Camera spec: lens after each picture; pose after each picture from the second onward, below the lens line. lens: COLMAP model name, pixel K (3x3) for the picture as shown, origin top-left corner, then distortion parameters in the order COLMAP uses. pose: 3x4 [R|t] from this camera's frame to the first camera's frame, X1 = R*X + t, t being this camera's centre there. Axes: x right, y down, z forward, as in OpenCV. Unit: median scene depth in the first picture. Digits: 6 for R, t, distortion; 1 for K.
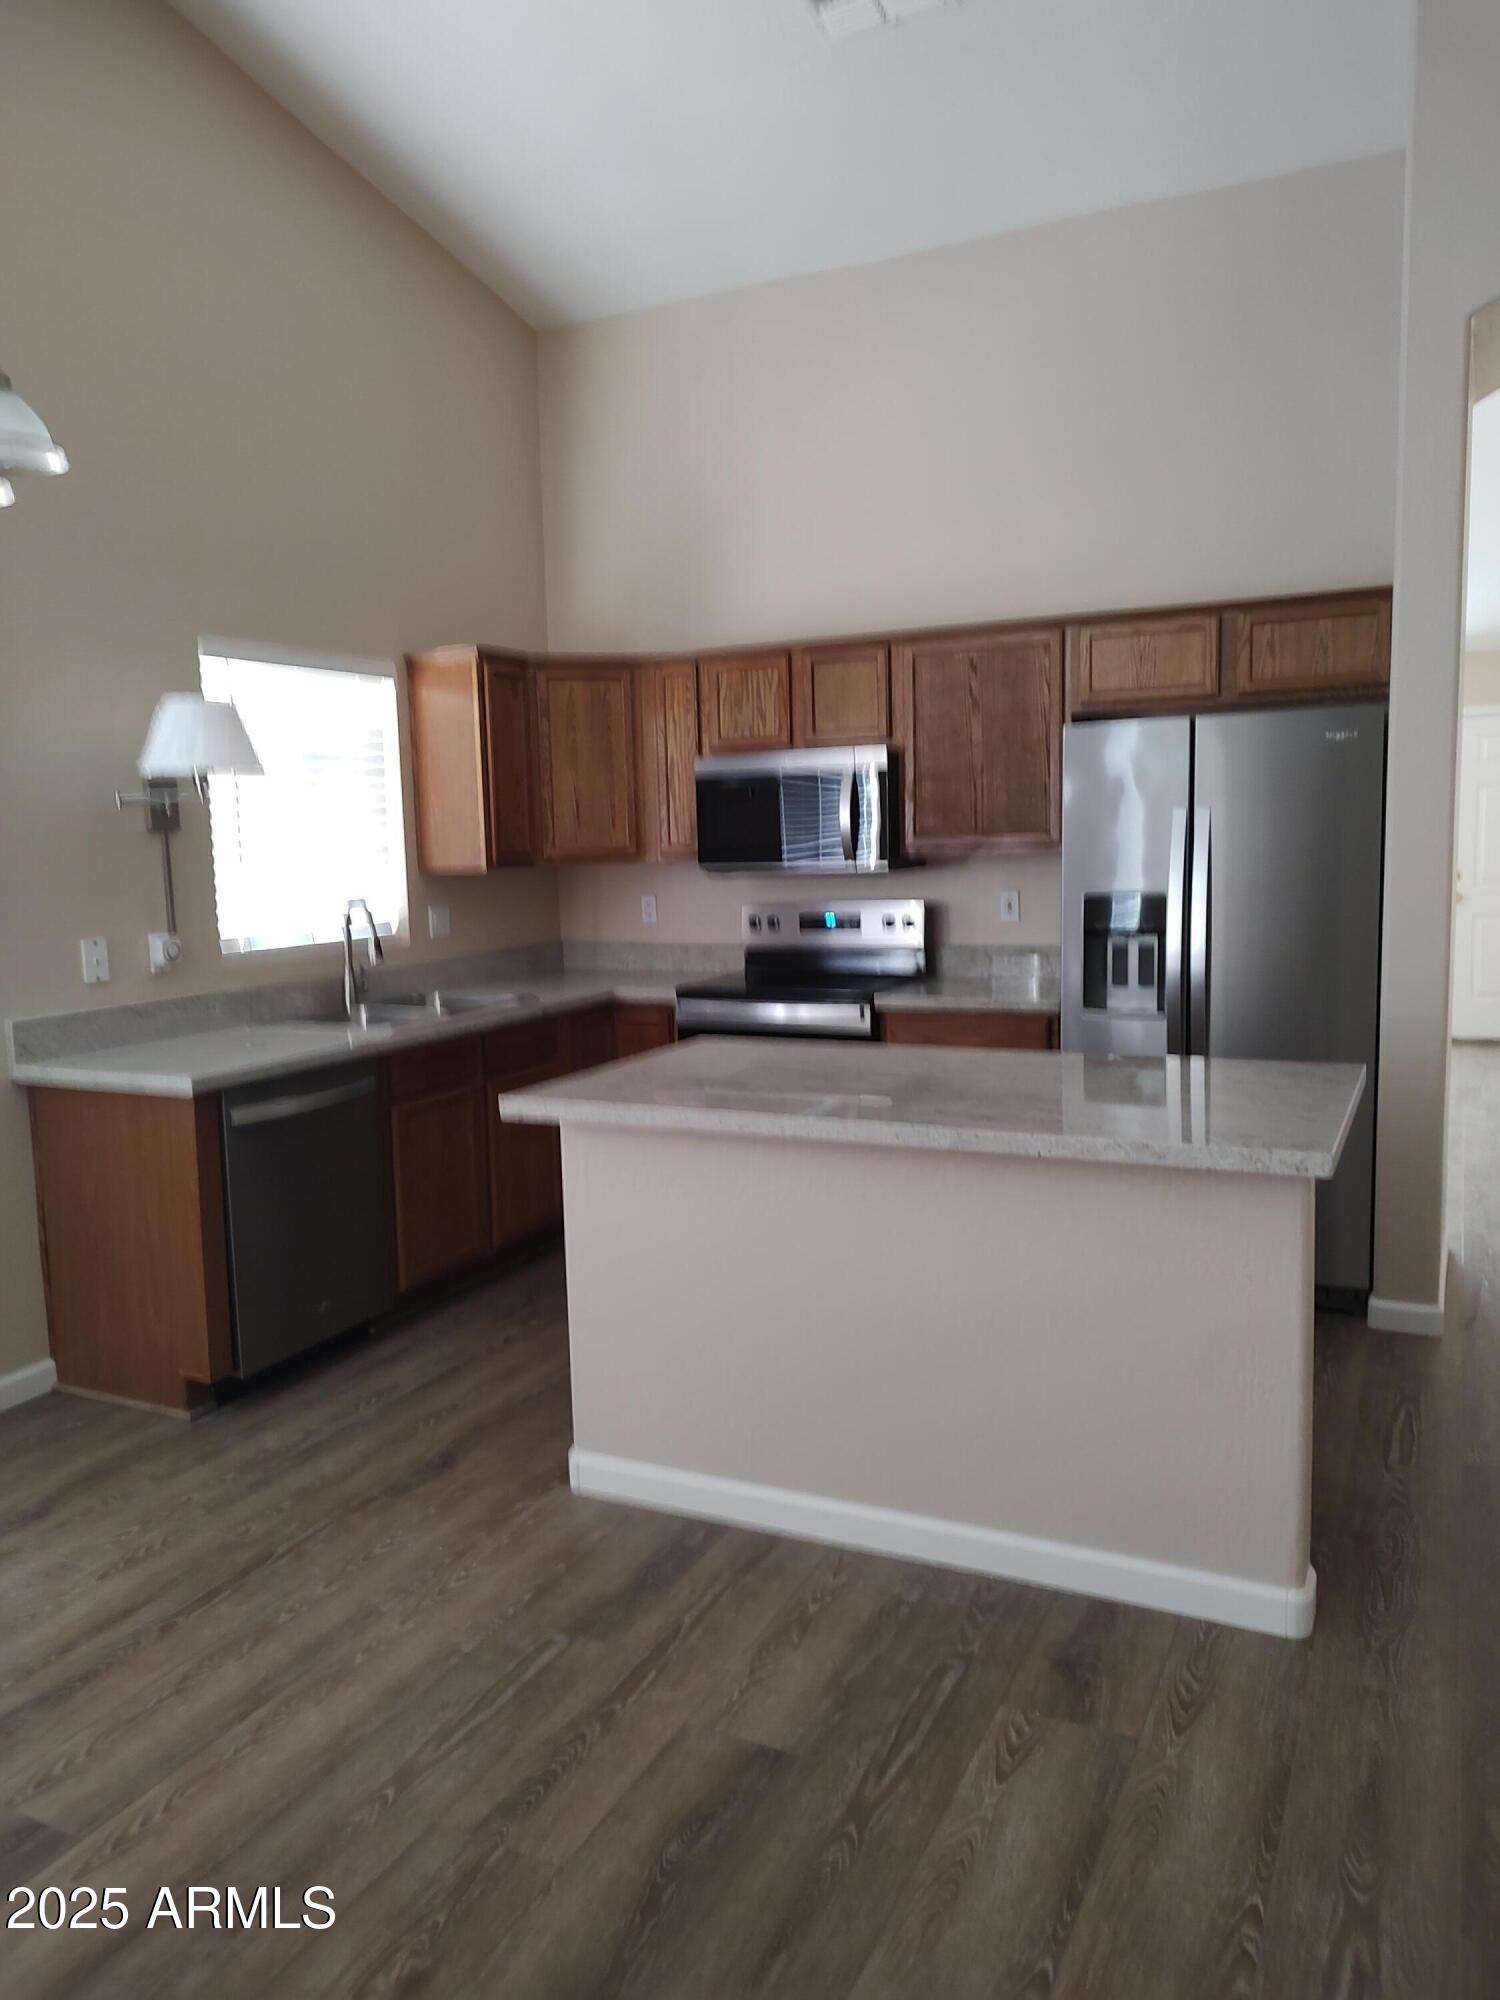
lens RADIAL K [[1438.8, 0, 750.0], [0, 1438.8, 1000.0], [0, 0, 1]] dist [0.000799, -0.006137]
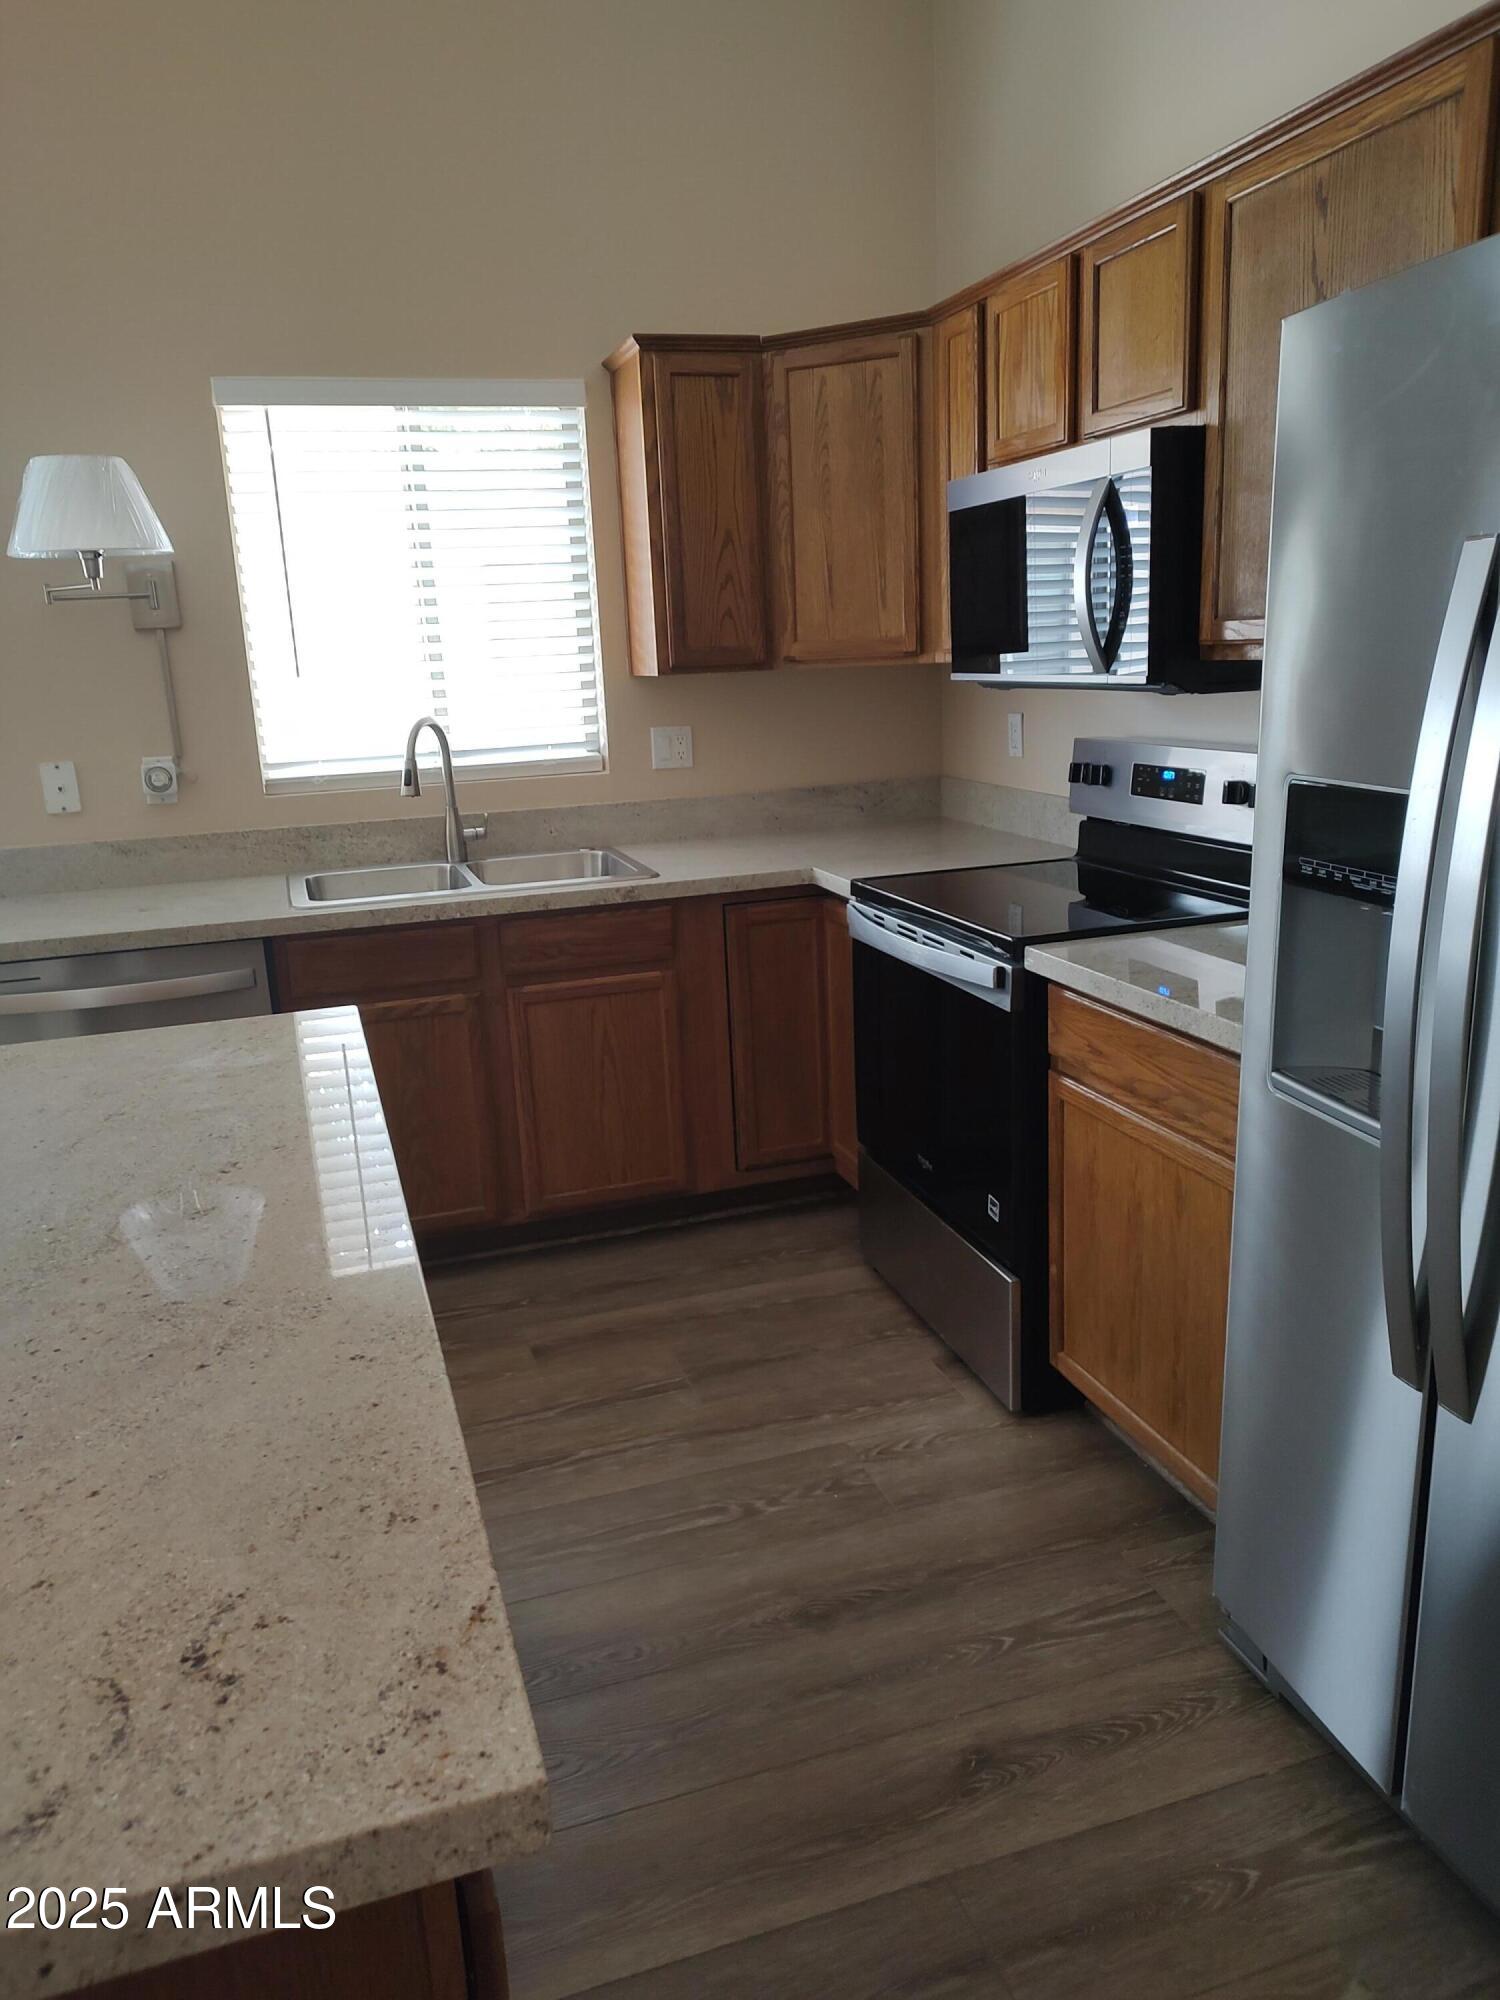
lens RADIAL K [[1424.1, 0, 750.0], [0, 1424.1, 1000.0], [0, 0, 1]] dist [0.023741, -0.035079]
pose [[0.697543, 0.172984, -0.695350, 0.453572], [-0.060253, 0.981145, 0.183638, -0.085531], [0.714006, -0.086199, 0.694814, 0.702322]]
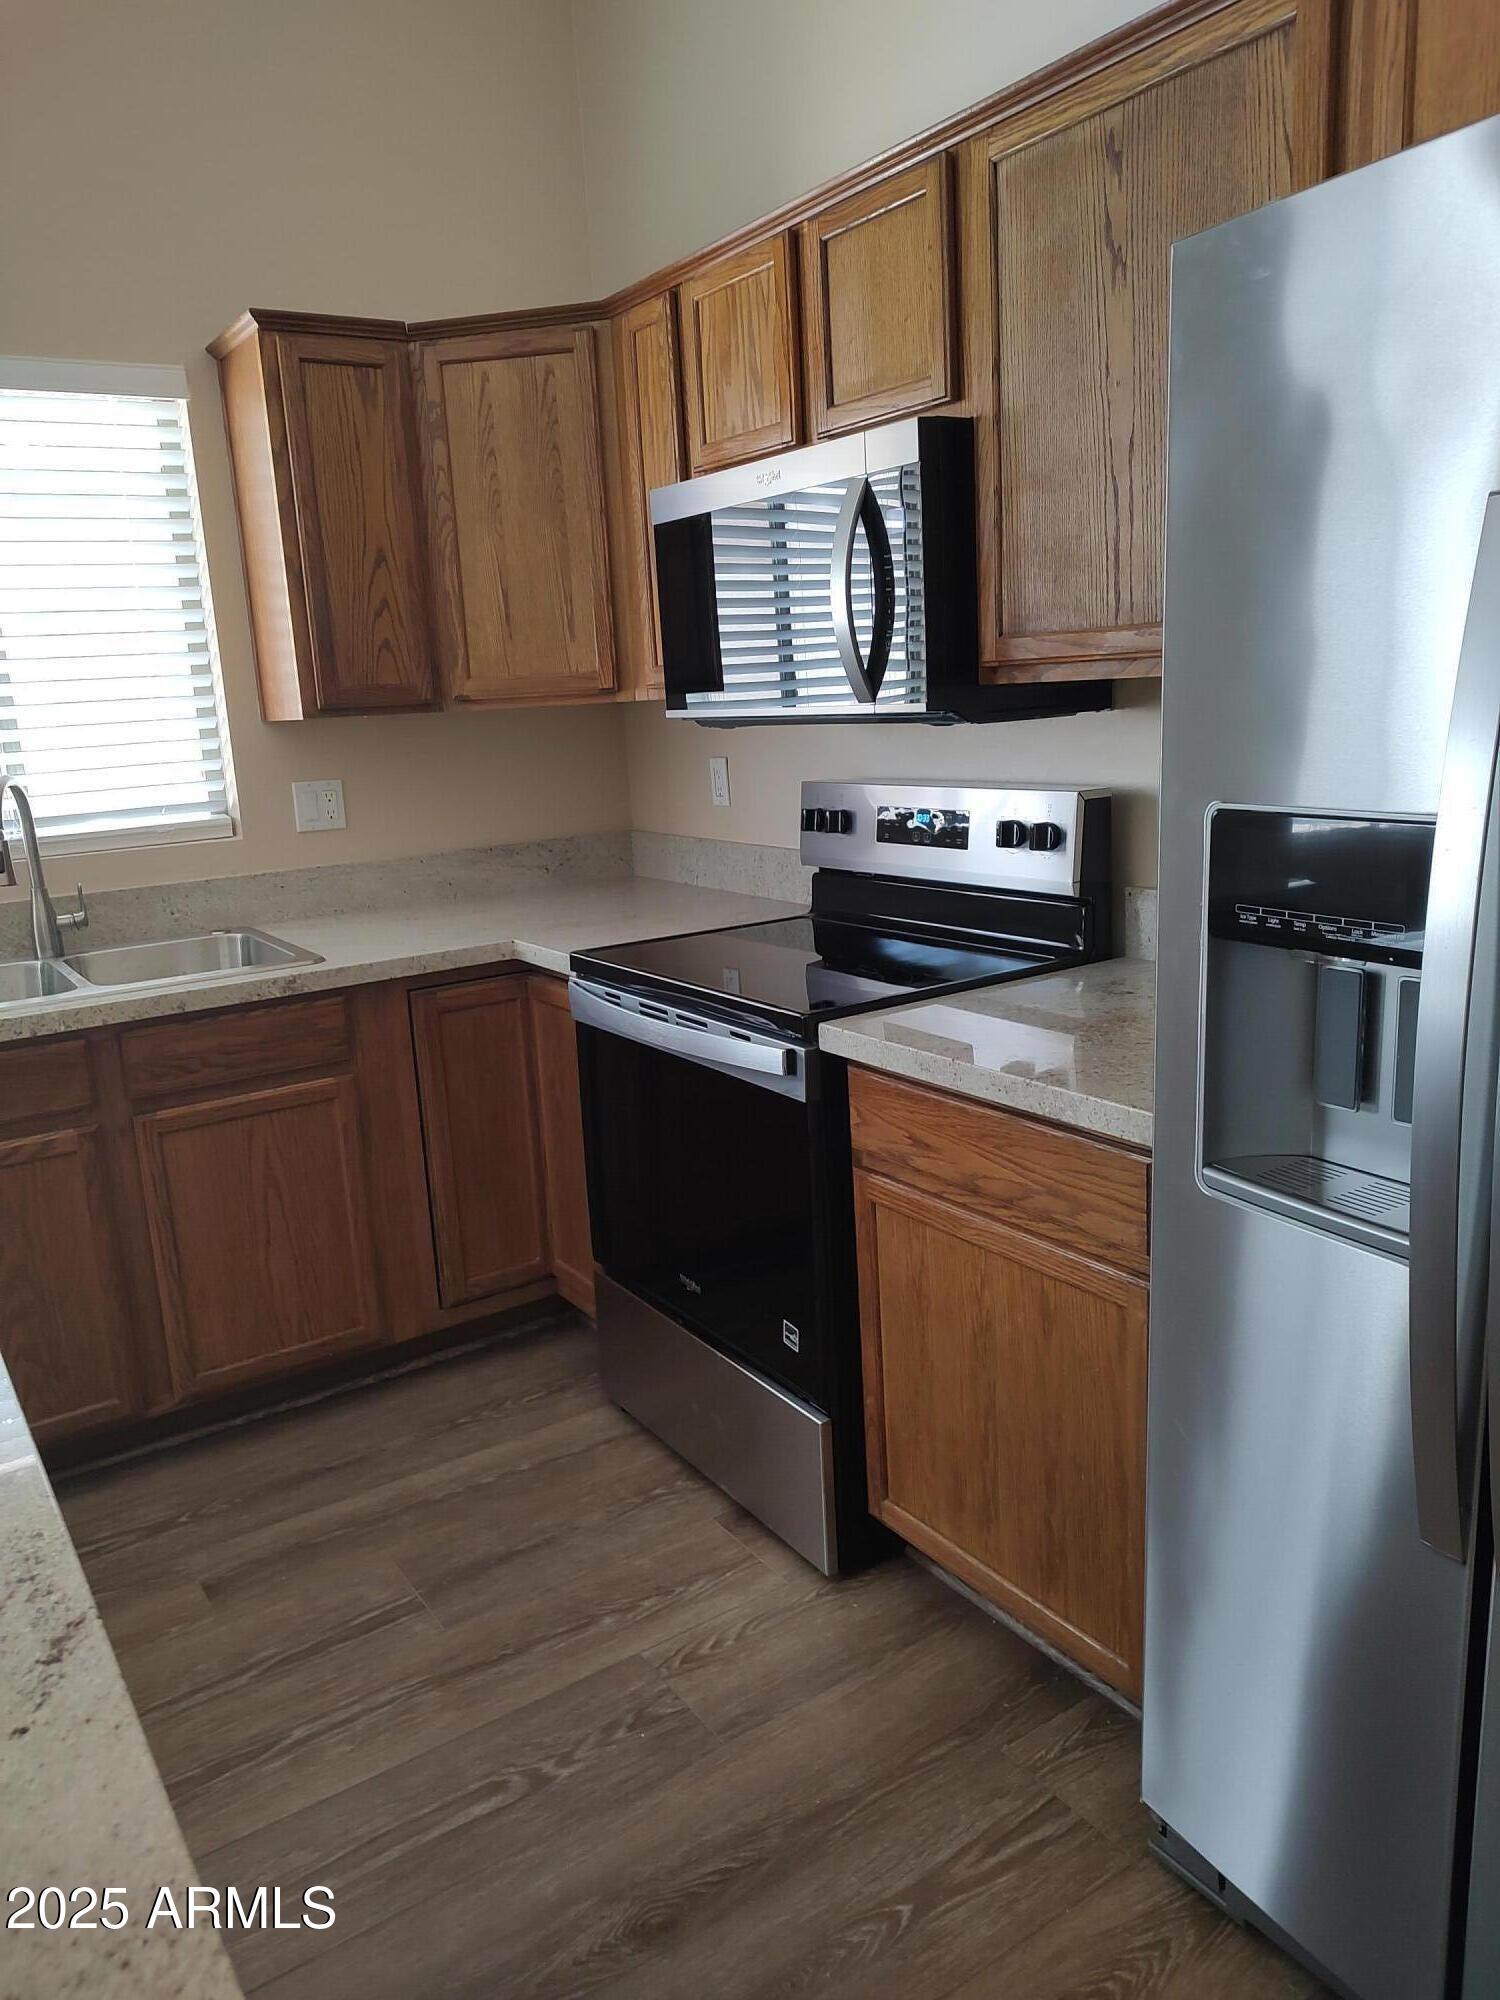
lens RADIAL K [[1424.1, 0, 750.0], [0, 1424.1, 1000.0], [0, 0, 1]] dist [0.023741, -0.035079]
pose [[0.867376, 0.092159, -0.489045, 0.334520], [-0.032110, 0.991019, 0.129806, -0.076903], [0.496616, -0.096887, 0.862546, 0.761042]]
